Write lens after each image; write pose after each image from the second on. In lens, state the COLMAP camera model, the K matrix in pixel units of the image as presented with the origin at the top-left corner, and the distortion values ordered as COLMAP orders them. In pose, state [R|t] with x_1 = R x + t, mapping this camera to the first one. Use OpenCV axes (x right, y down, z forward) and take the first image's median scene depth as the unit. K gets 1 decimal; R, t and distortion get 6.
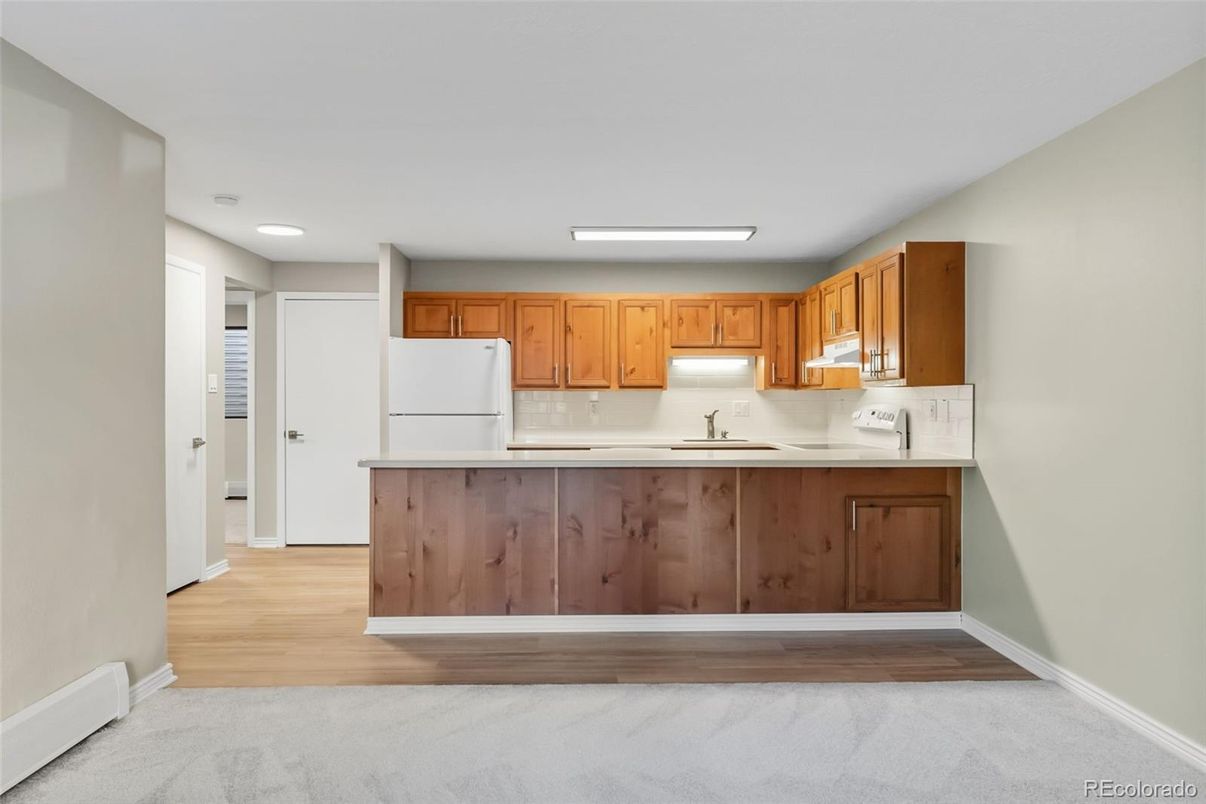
lens RADIAL K [[788.1, 0, 604.4], [0, 788.1, 402.0], [0, 0, 1]] dist [0.002049, -0.000884]
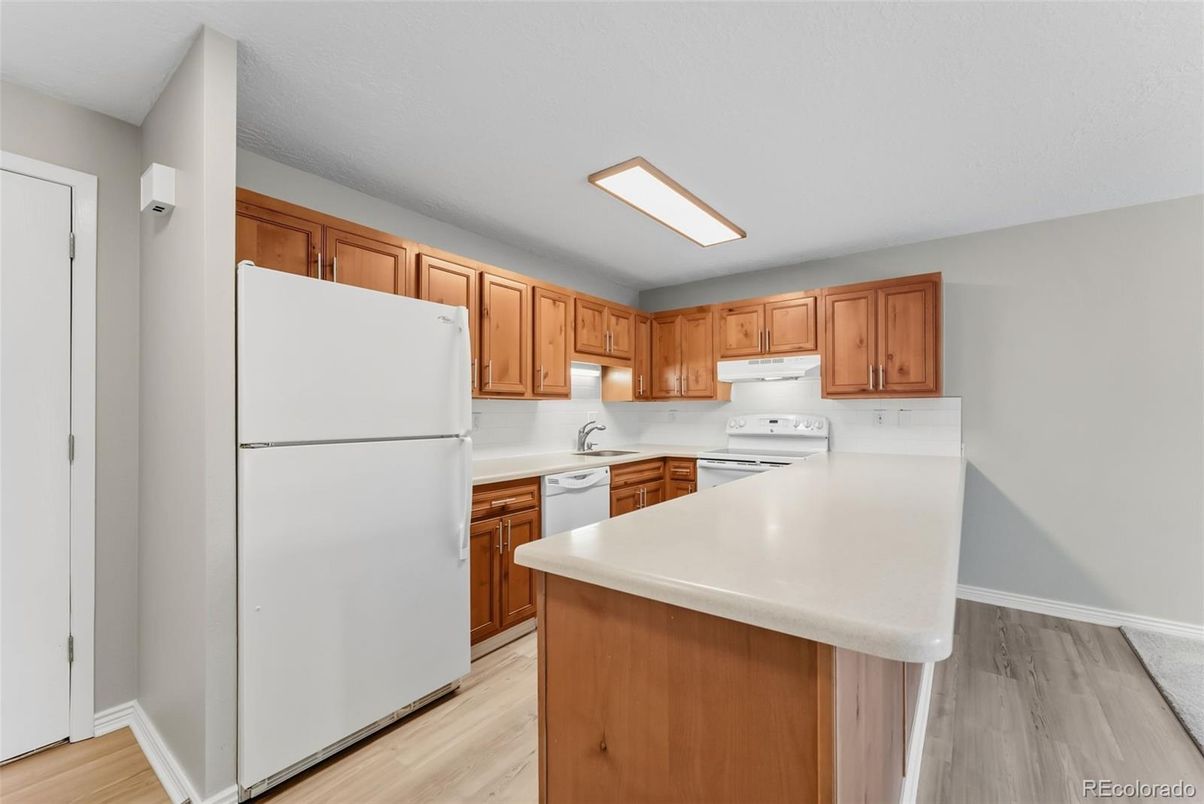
lens RADIAL K [[491.0, 0, 599.6], [0, 491.0, 409.7], [0, 0, 1]] dist [0.001934, -0.000275]
pose [[0.628526, 0.000841, 0.777788, -0.463839], [0.004815, 0.999976, -0.004972, -0.001118], [-0.777774, 0.006870, 0.628507, 0.895000]]
